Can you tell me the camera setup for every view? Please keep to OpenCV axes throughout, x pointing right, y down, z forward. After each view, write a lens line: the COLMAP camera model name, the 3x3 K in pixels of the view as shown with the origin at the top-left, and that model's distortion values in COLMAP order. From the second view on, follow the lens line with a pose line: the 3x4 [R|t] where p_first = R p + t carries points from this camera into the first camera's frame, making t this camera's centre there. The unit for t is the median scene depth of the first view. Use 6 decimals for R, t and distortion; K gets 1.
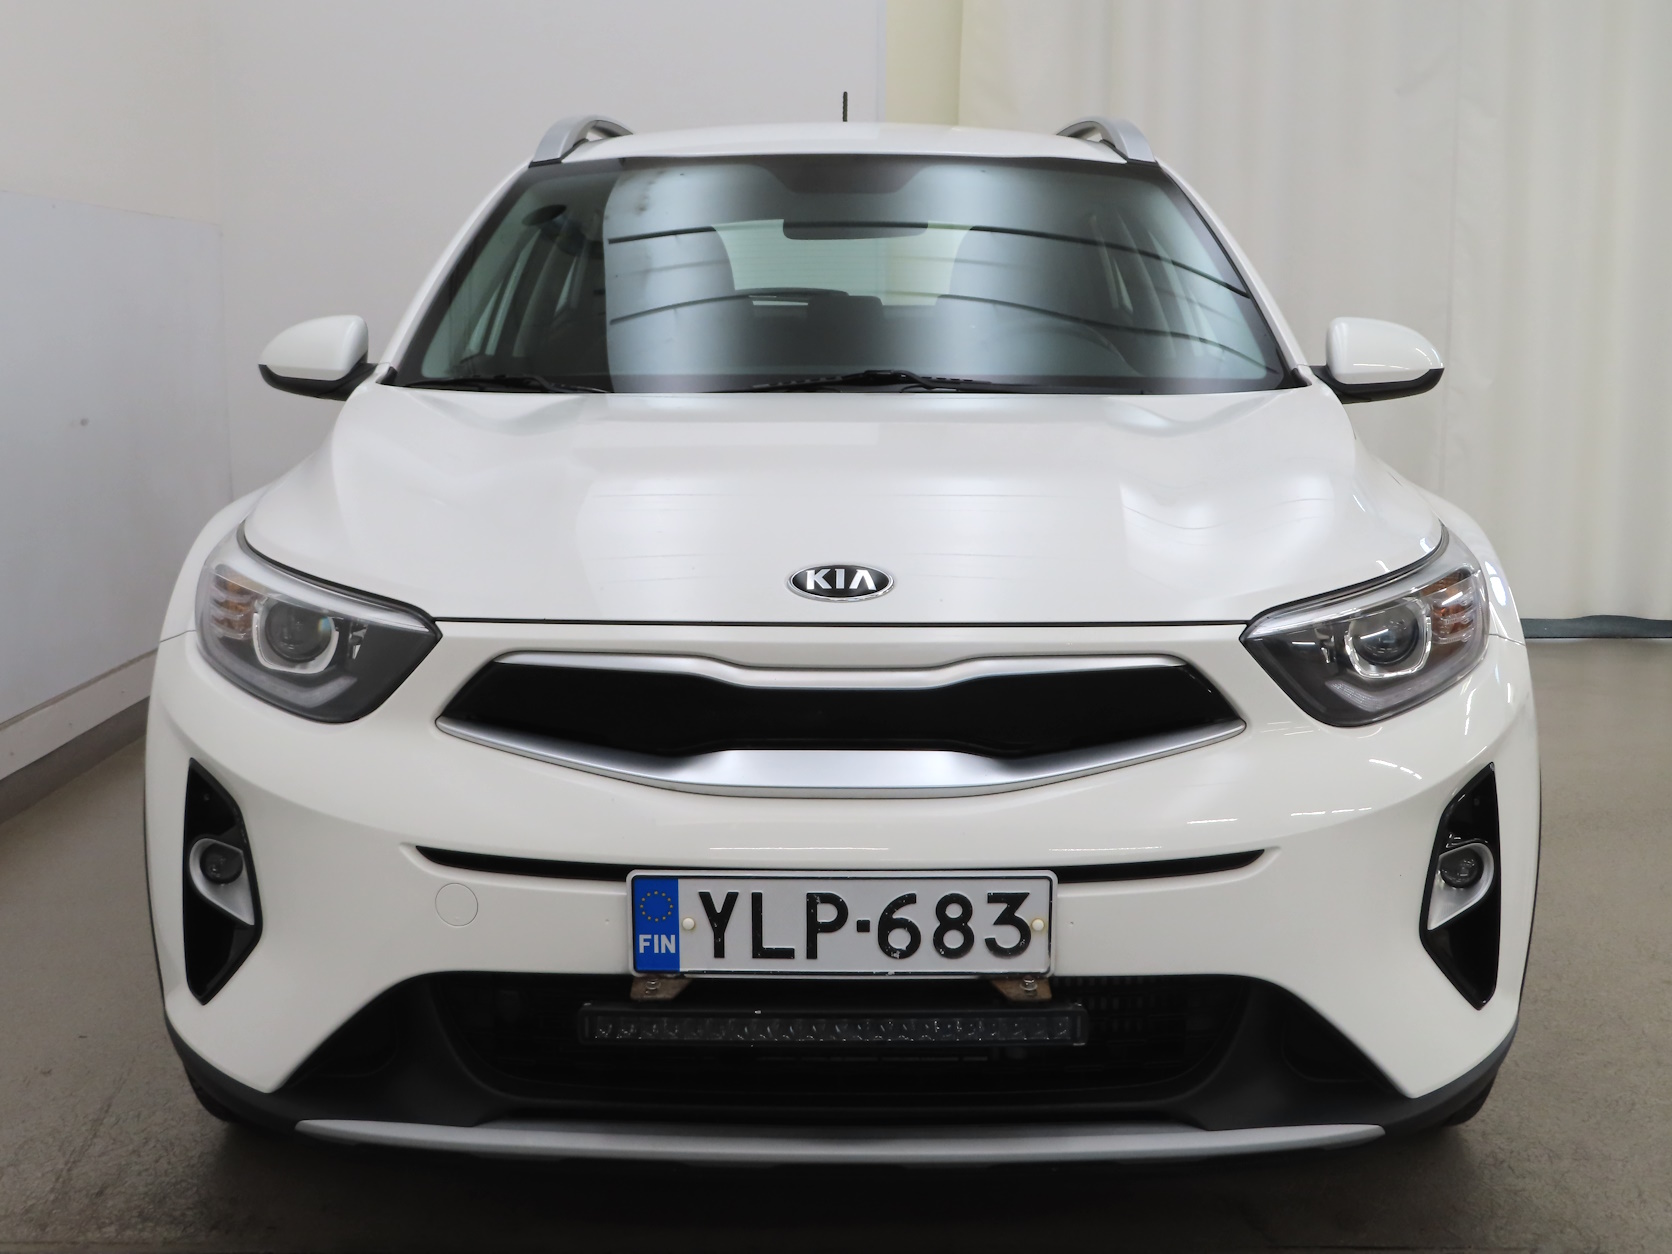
lens RADIAL K [[1935.0, 0, 859.8], [0, 1935.0, 623.8], [0, 0, 1]] dist [0.049126, 0.000000]
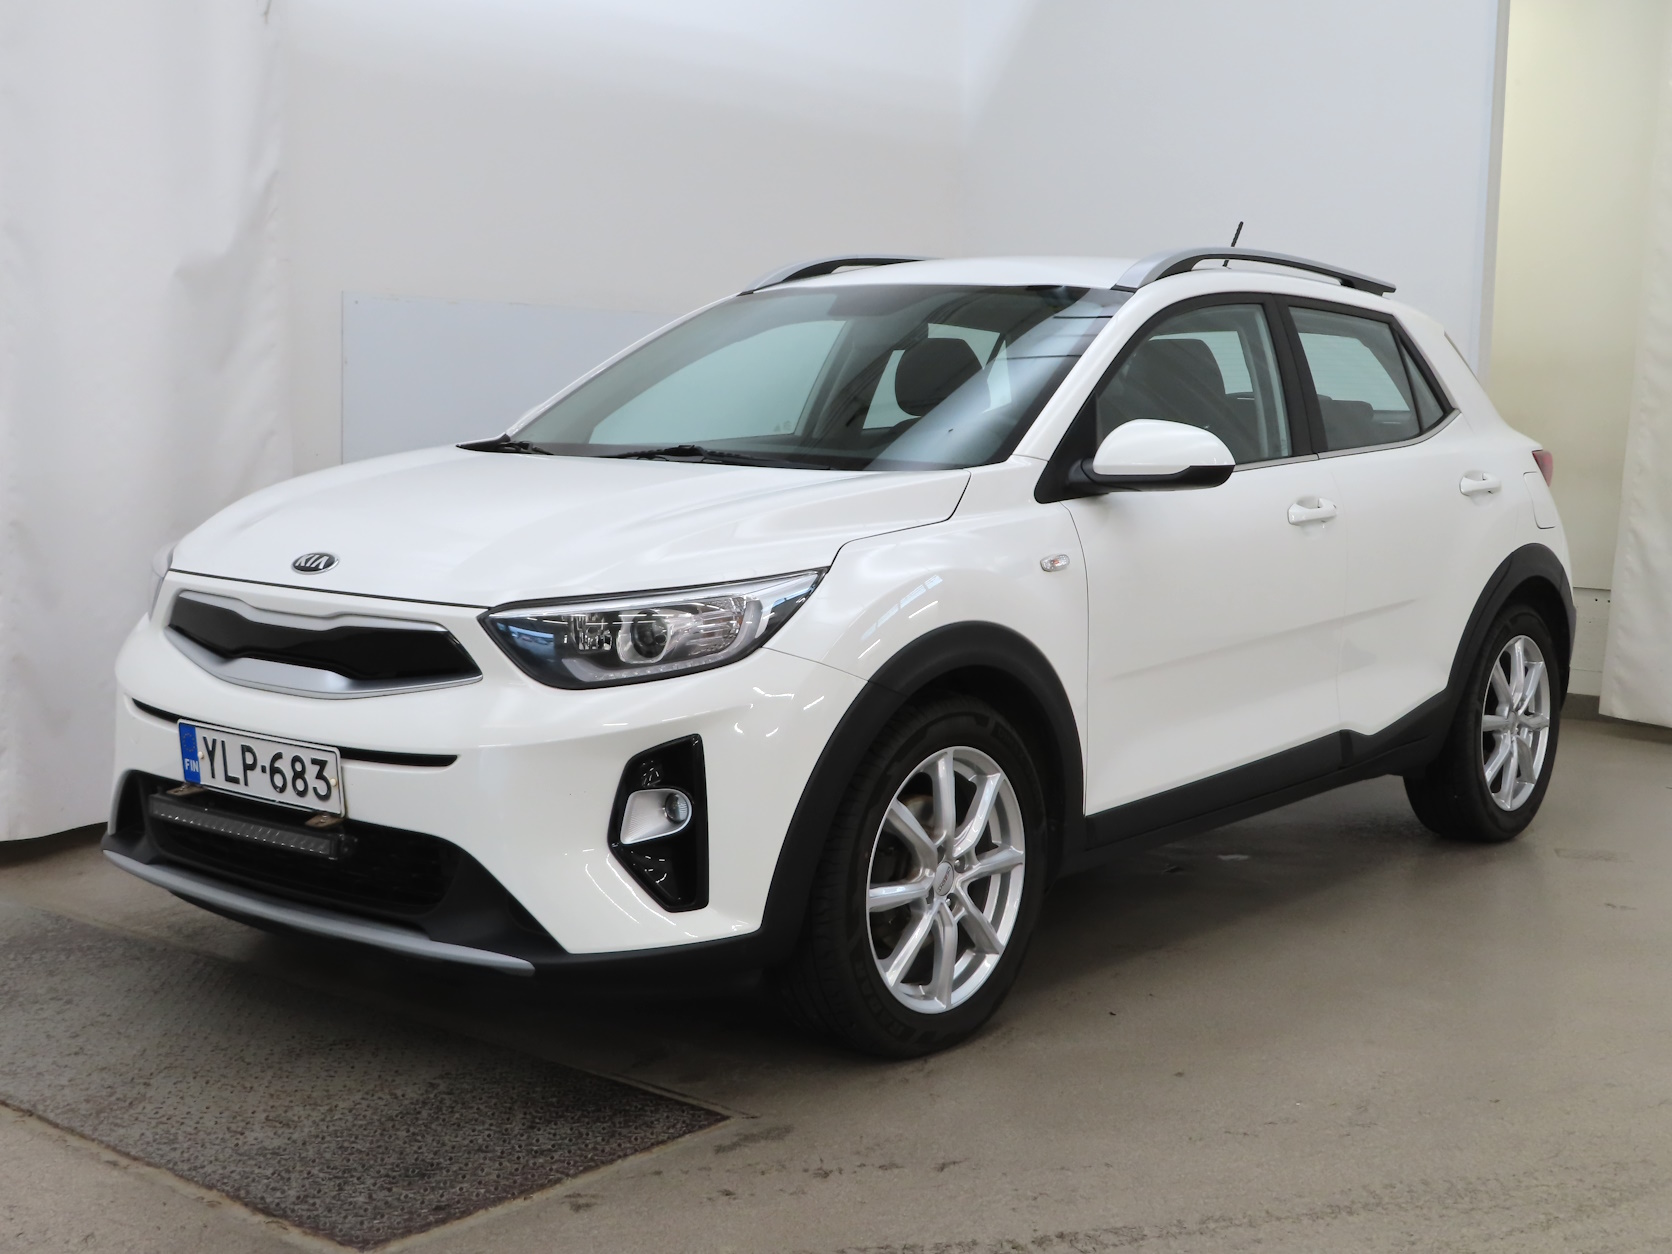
lens RADIAL K [[1935.0, 0, 832.9], [0, 1935.0, 631.0], [0, 0, 1]] dist [0.049126, 0.000000]
pose [[0.798067, 0.084213, -0.596655, 1.355119], [-0.112428, 0.993608, -0.010140, 0.002287], [0.591987, 0.075173, 0.802434, -0.043957]]
